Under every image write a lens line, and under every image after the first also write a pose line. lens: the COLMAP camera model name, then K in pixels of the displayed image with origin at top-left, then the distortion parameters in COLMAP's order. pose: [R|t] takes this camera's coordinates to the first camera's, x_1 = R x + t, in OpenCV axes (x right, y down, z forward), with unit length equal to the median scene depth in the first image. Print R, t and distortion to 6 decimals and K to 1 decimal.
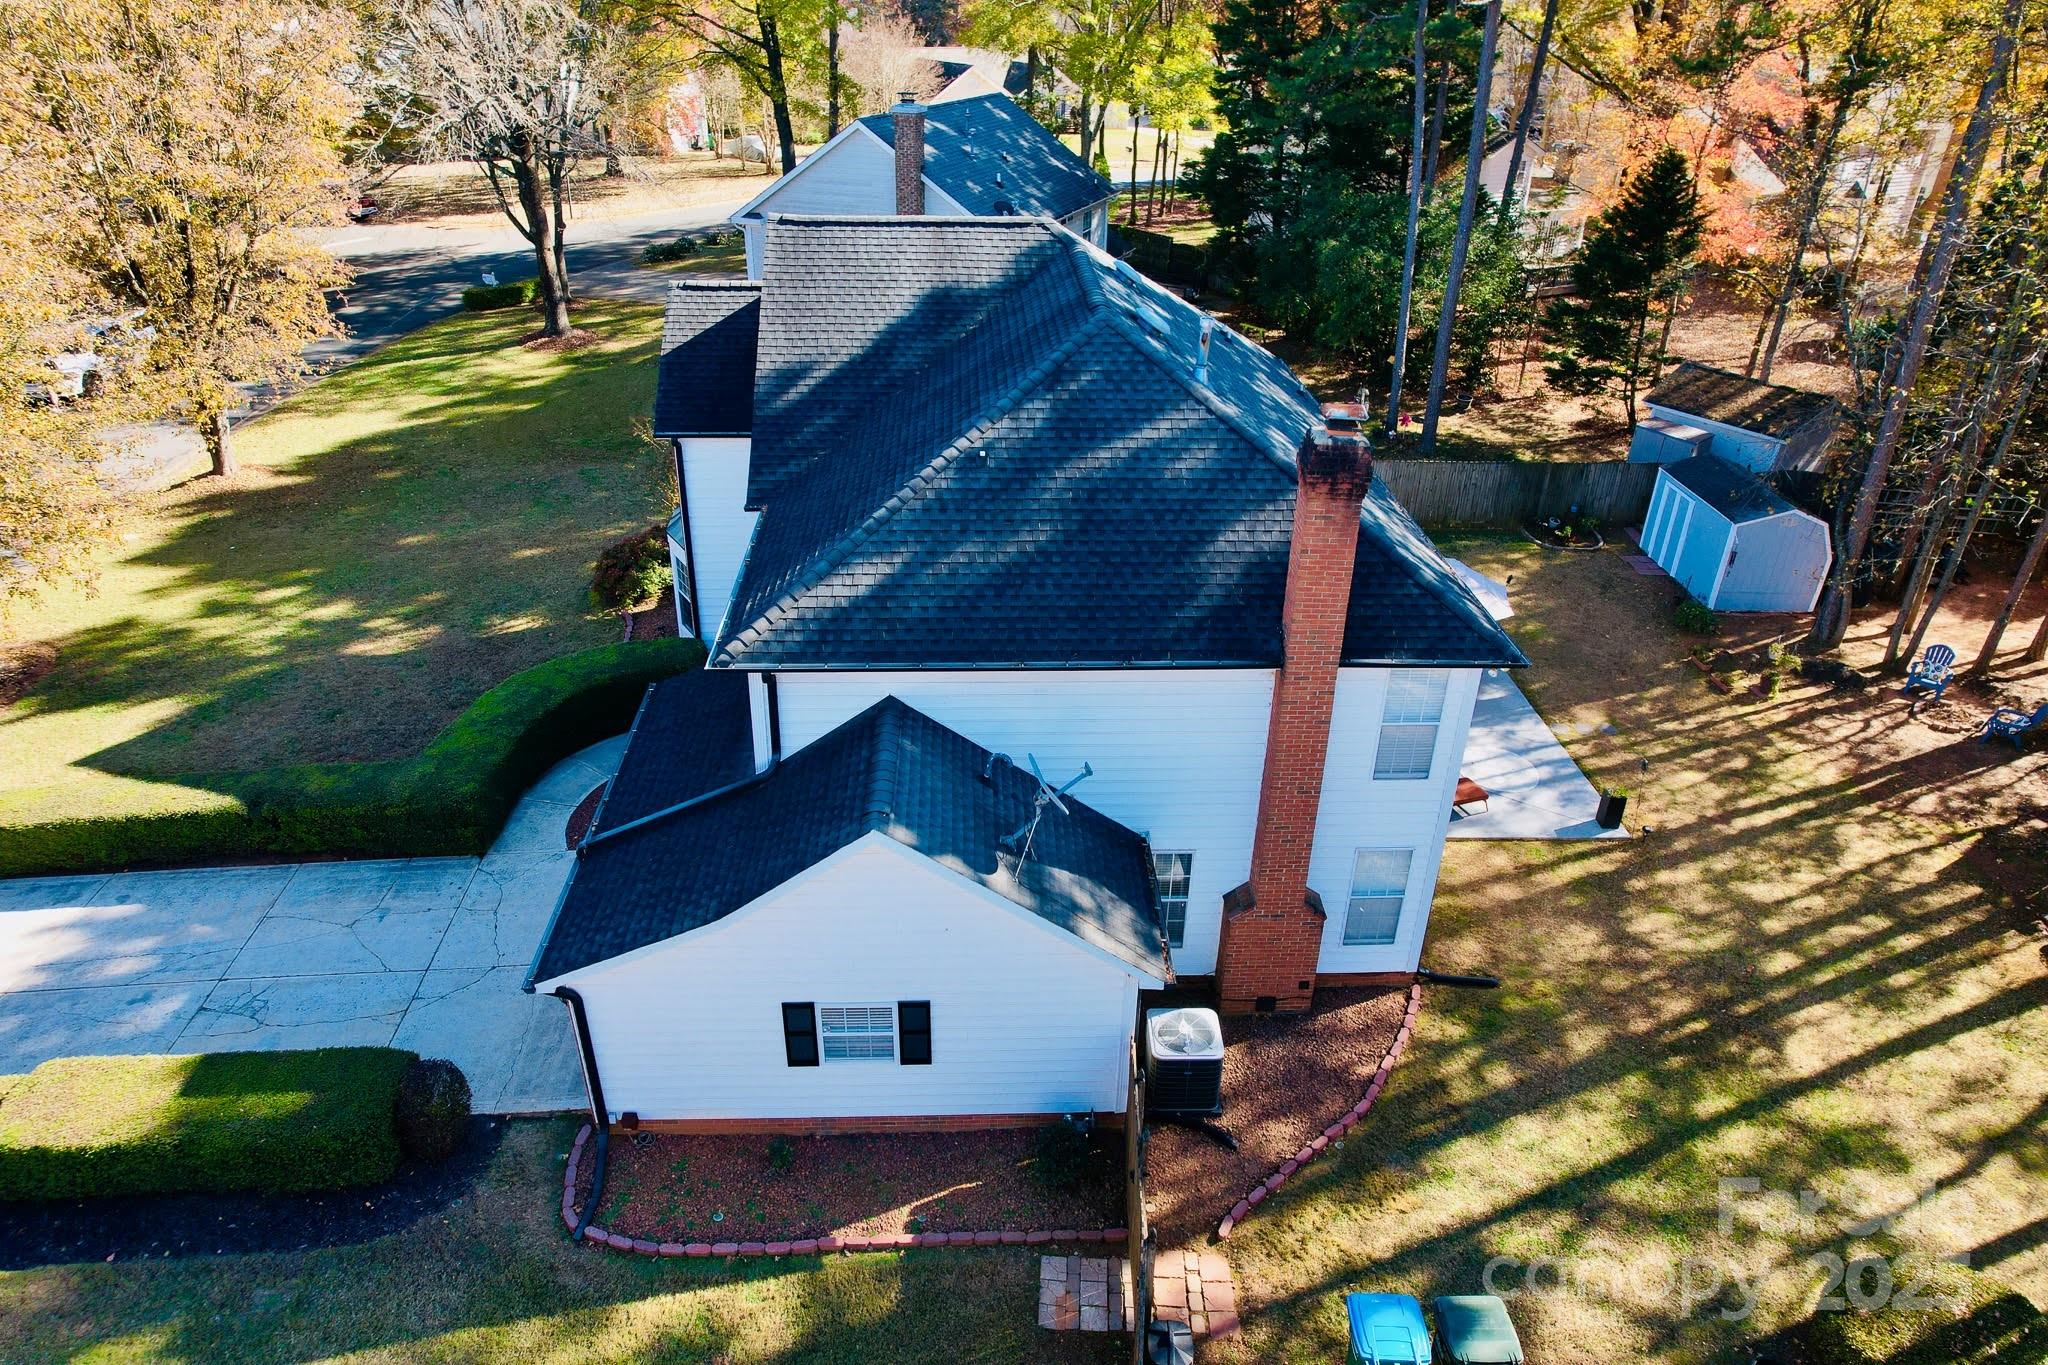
lens RADIAL K [[1298.1, 0, 1024.4], [0, 1298.1, 695.6], [0, 0, 1]] dist [-0.032315, 0.013897]
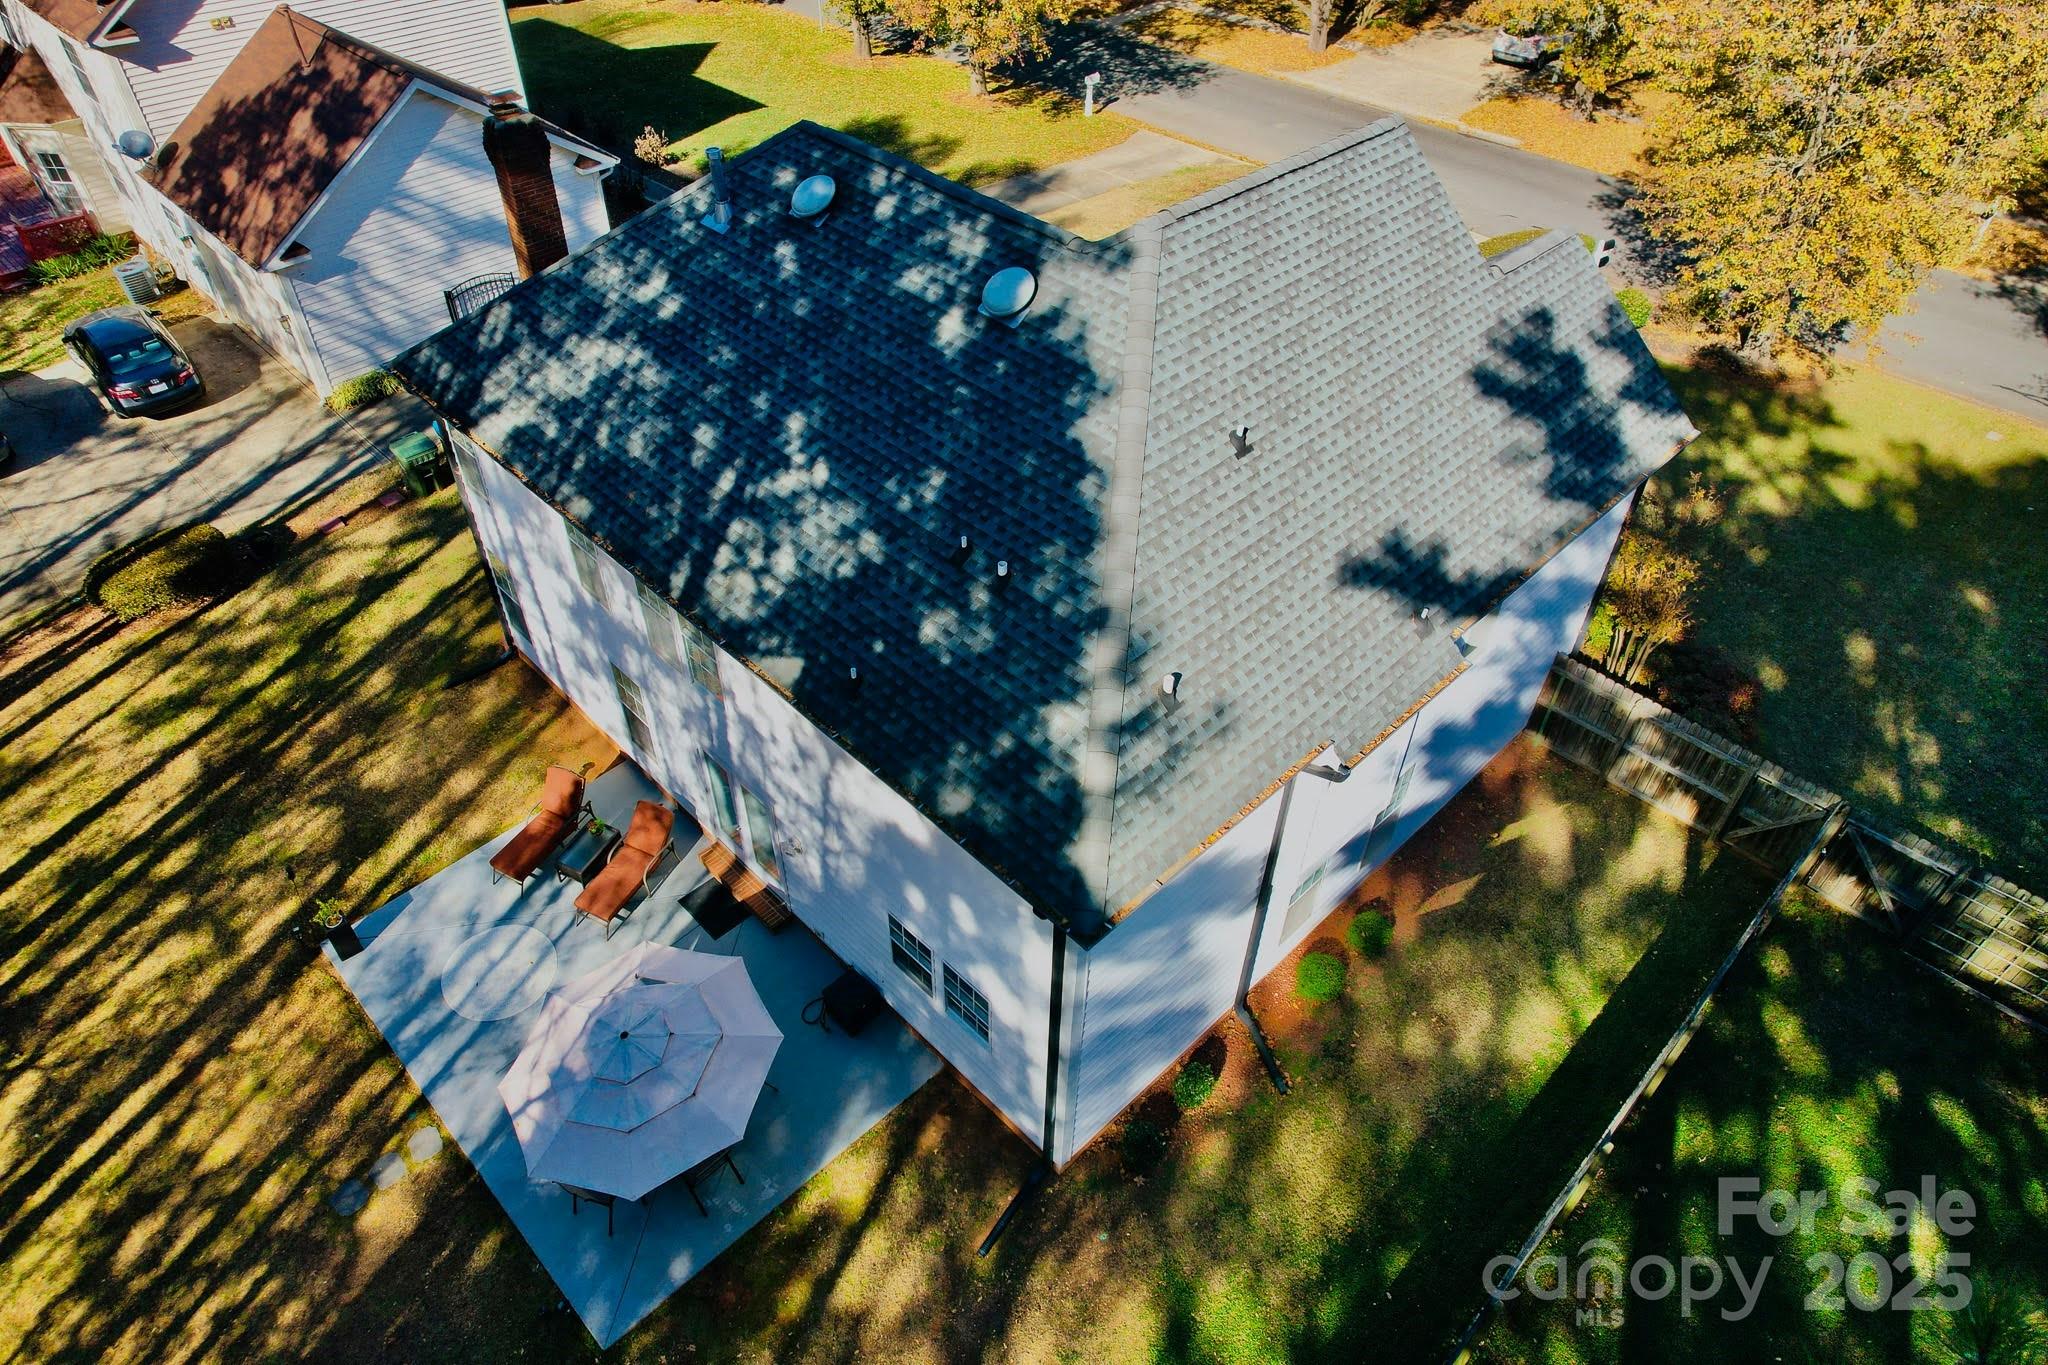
lens RADIAL K [[1298.1, 0, 1029.2], [0, 1298.1, 690.4], [0, 0, 1]] dist [-0.032315, 0.013897]
pose [[-0.744727, 0.435684, -0.505531, 0.590935], [-0.350476, 0.389307, 0.851825, -0.975764], [0.567933, 0.811554, -0.137230, 1.516618]]
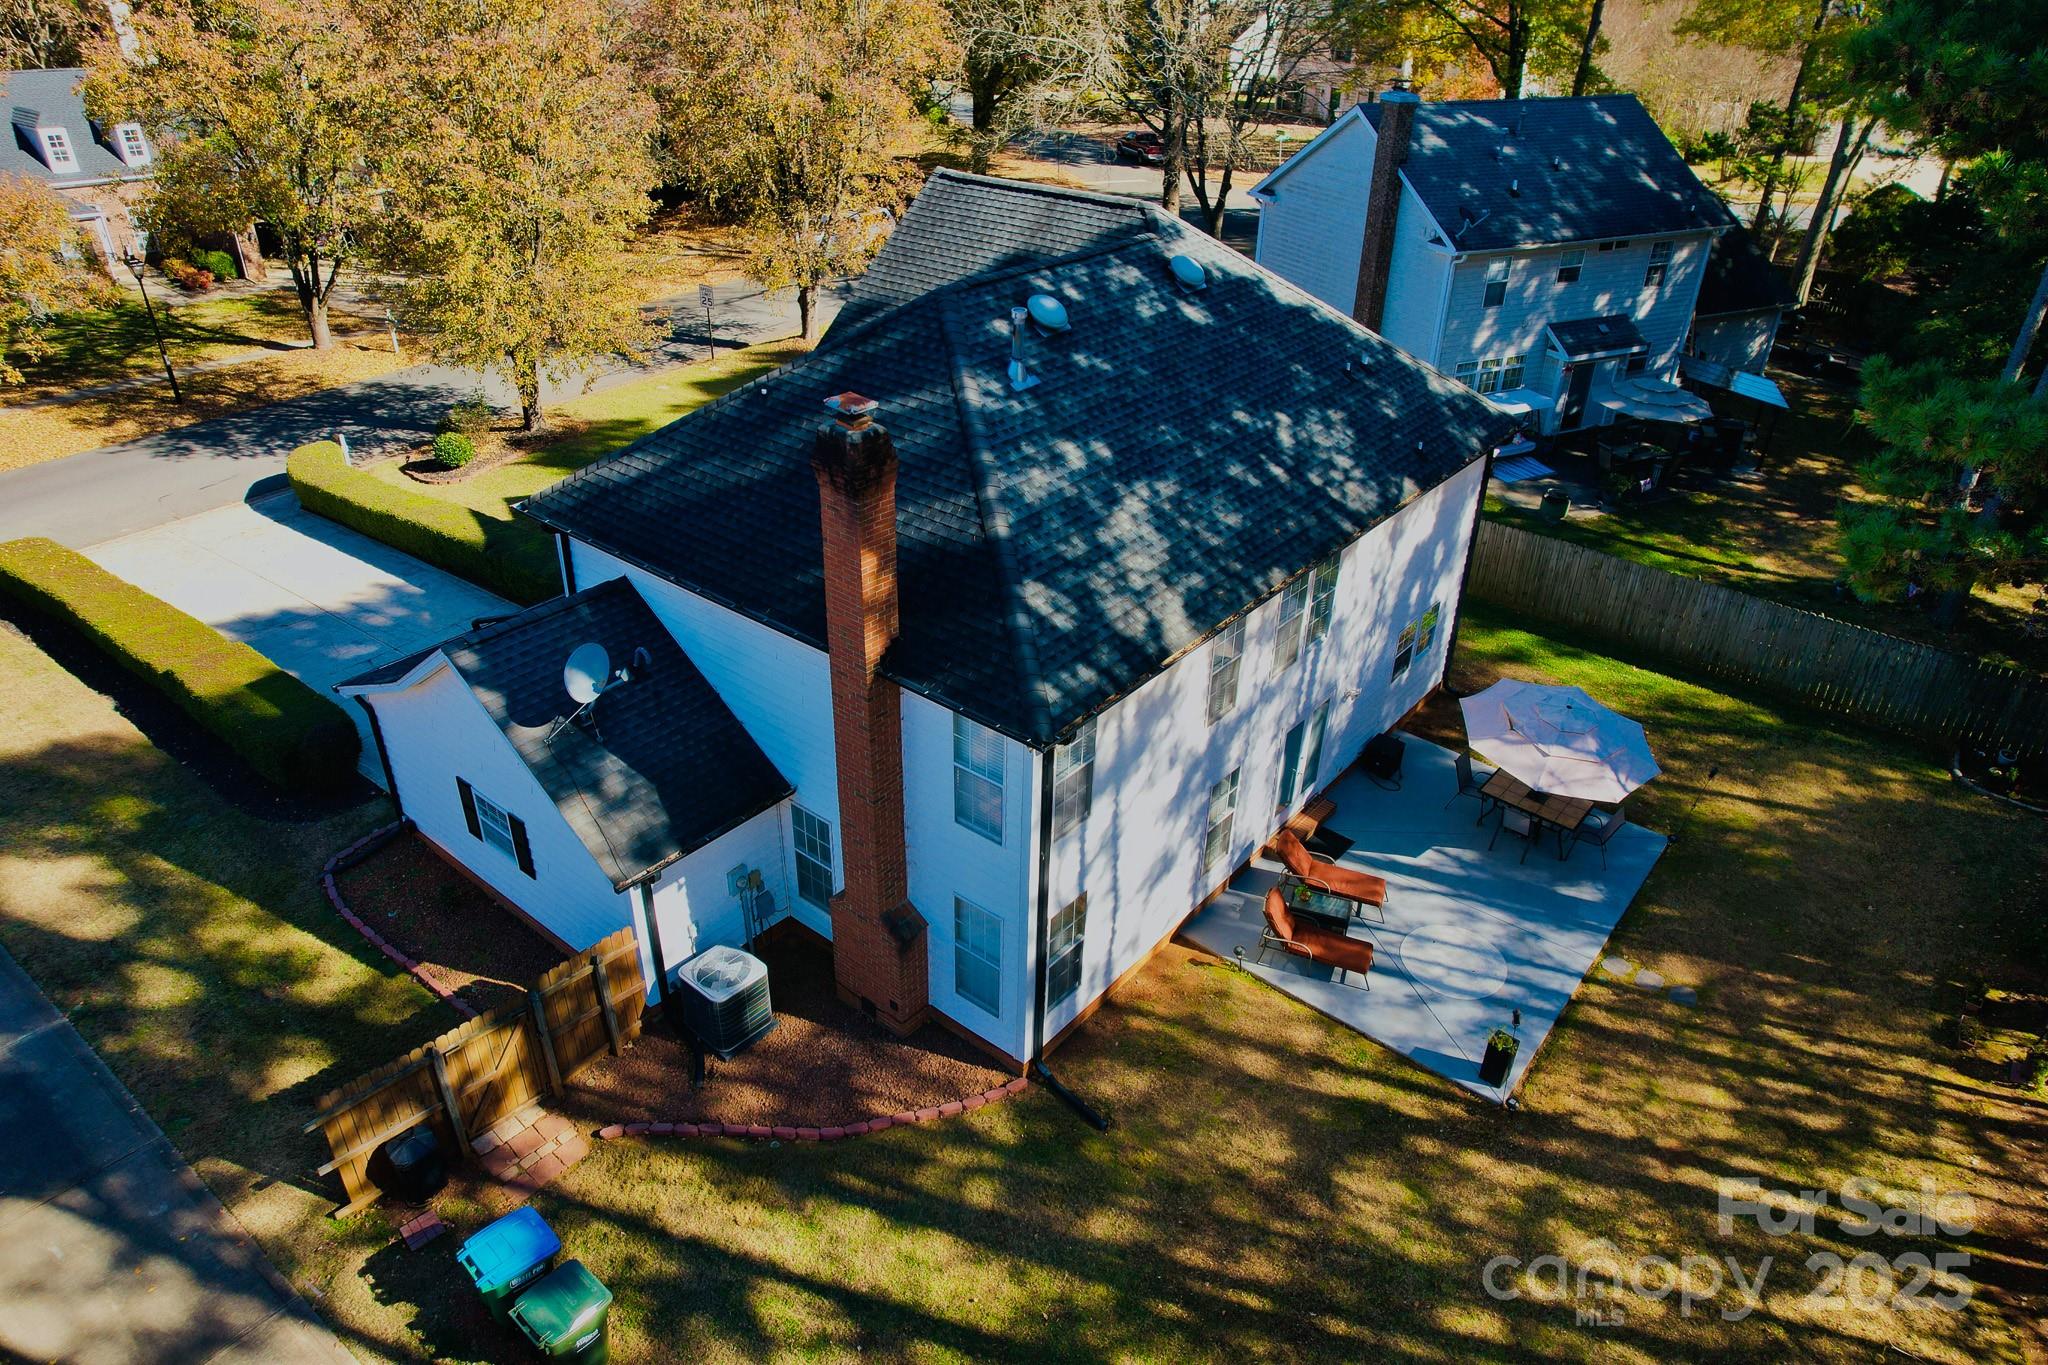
lens RADIAL K [[1298.1, 0, 1029.5], [0, 1298.1, 698.5], [0, 0, 1]] dist [-0.032315, 0.013897]
pose [[0.748403, 0.341212, -0.568741, 0.754909], [-0.332728, 0.934956, 0.123085, -0.139875], [0.573746, 0.097119, 0.813255, 0.249376]]
